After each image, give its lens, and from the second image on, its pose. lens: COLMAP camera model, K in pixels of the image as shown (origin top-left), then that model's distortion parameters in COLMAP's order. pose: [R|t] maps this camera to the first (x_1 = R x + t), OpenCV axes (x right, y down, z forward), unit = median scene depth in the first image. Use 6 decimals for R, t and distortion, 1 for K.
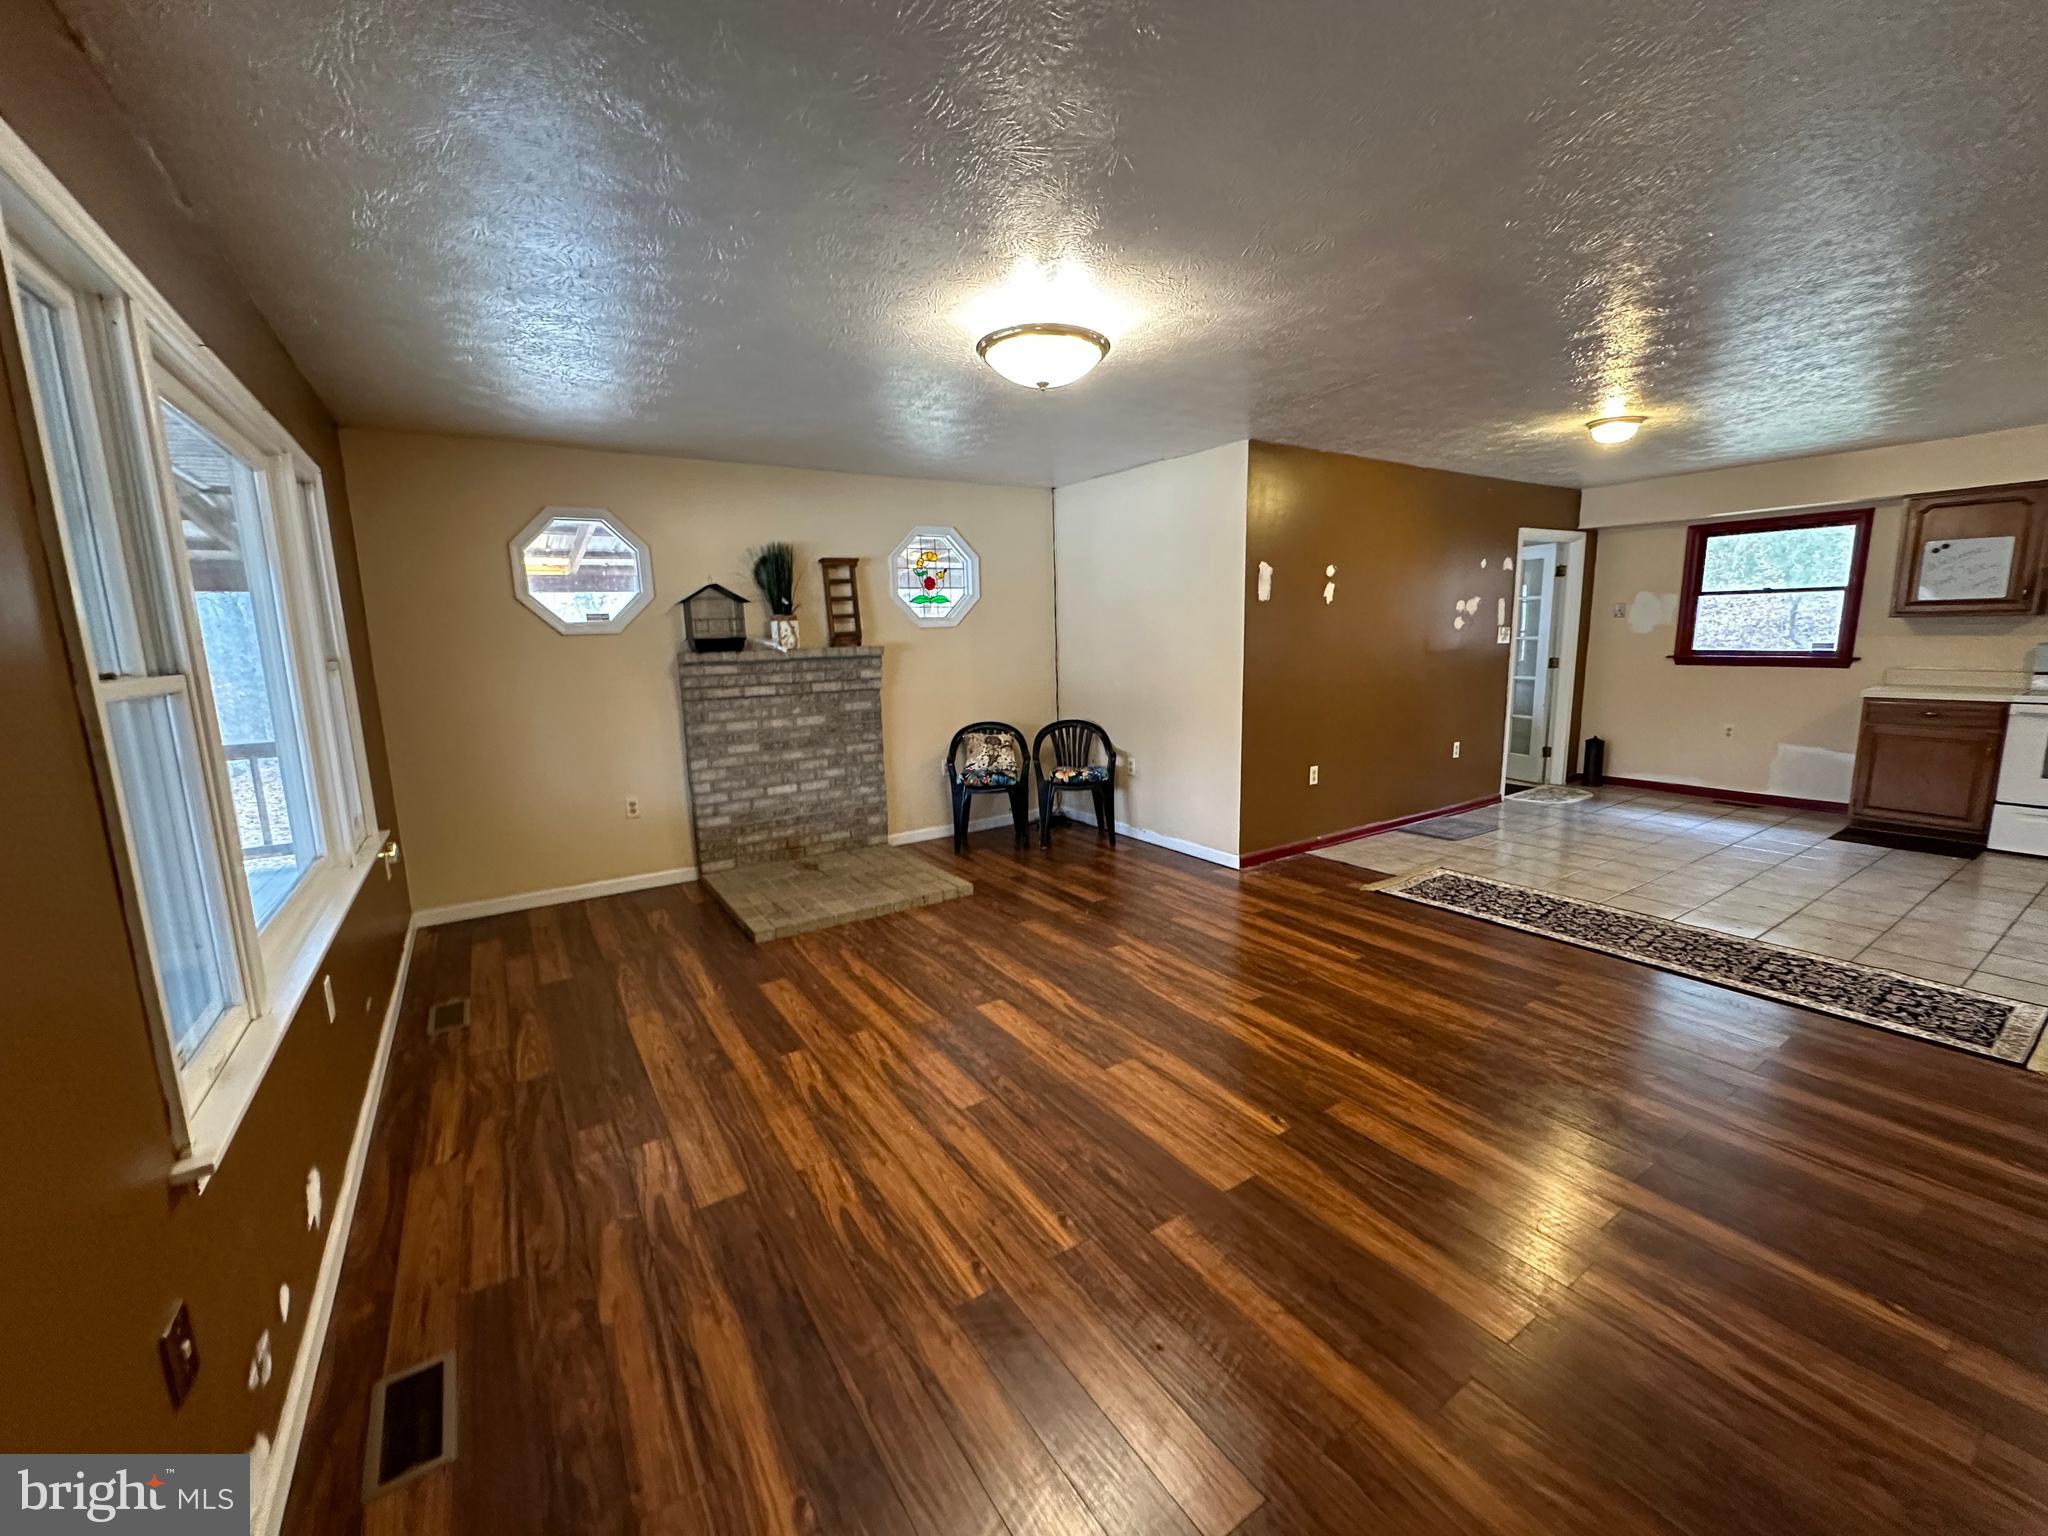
lens RADIAL K [[817.0, 0, 1024.5], [0, 817.0, 766.4], [0, 0, 1]] dist [-0.006292, 0.001941]
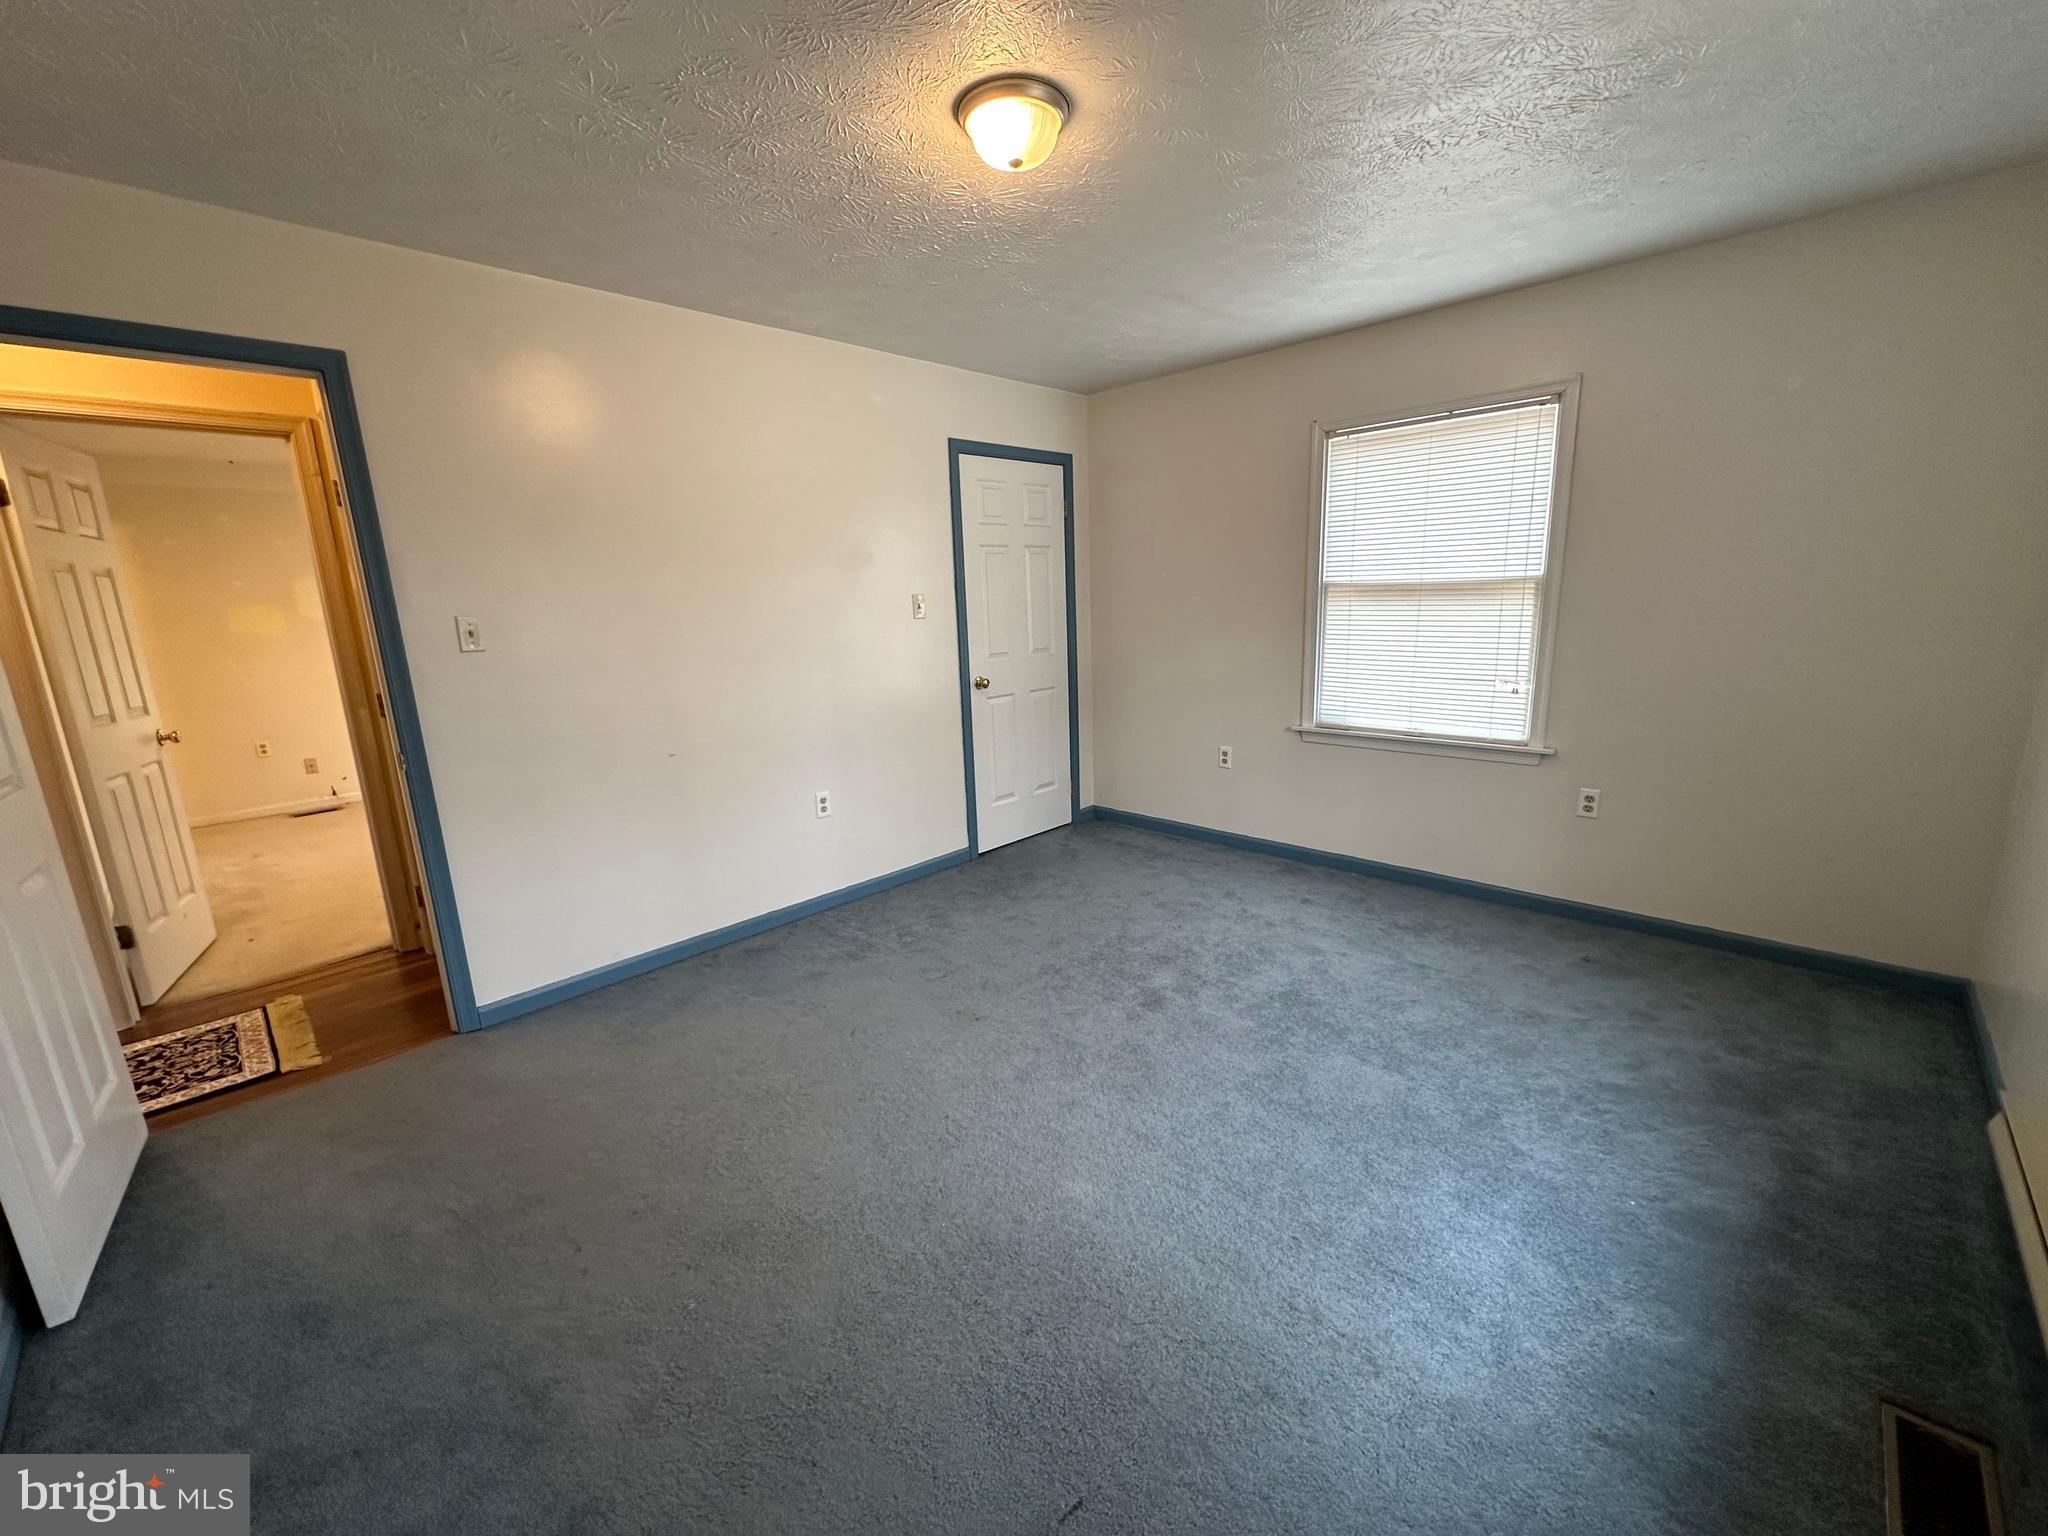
lens RADIAL K [[817.0, 0, 1027.6], [0, 817.0, 769.5], [0, 0, 1]] dist [-0.006292, 0.001941]
pose [[-0.222928, -0.174218, 0.959141, 0.060606], [0.200189, 0.954750, 0.219949, -0.025321], [-0.954058, 0.241042, -0.177964, 0.125730]]
